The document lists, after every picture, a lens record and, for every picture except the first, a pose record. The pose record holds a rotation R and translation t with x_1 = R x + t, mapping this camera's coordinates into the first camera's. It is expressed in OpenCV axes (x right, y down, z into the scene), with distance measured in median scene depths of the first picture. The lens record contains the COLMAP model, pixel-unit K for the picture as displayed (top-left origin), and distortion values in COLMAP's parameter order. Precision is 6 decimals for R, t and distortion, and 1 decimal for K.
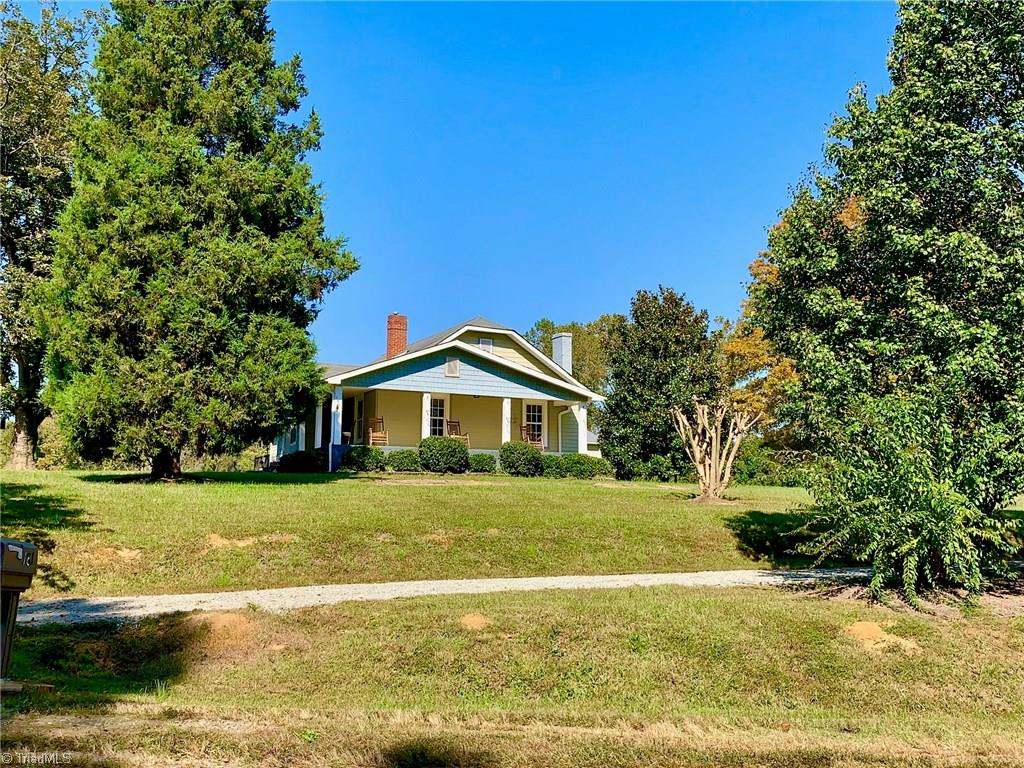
lens RADIAL K [[1159.4, 0, 516.8], [0, 1159.4, 379.1], [0, 0, 1]] dist [0.273598, 0.000000]
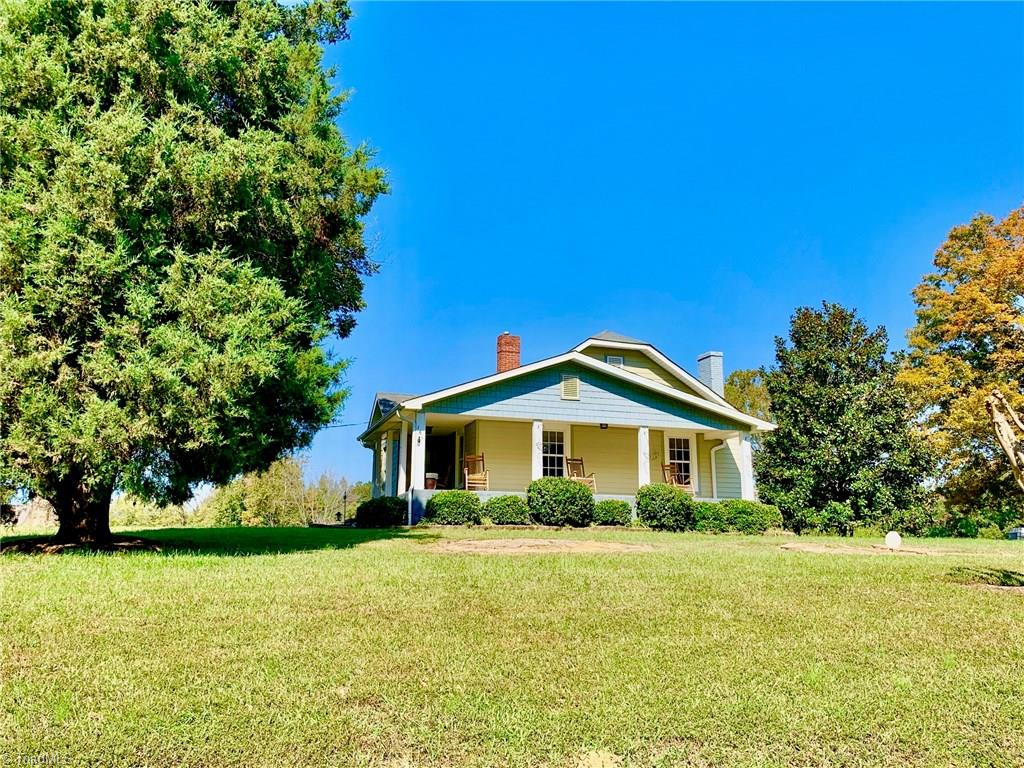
lens RADIAL K [[918.7, 0, 505.3], [0, 918.7, 387.2], [0, 0, 1]] dist [0.072079, -0.027273]
pose [[0.986972, -0.029606, -0.158142, -0.001816], [0.019586, 0.997722, -0.064550, 0.027780], [0.159693, 0.060611, 0.985304, 0.391648]]
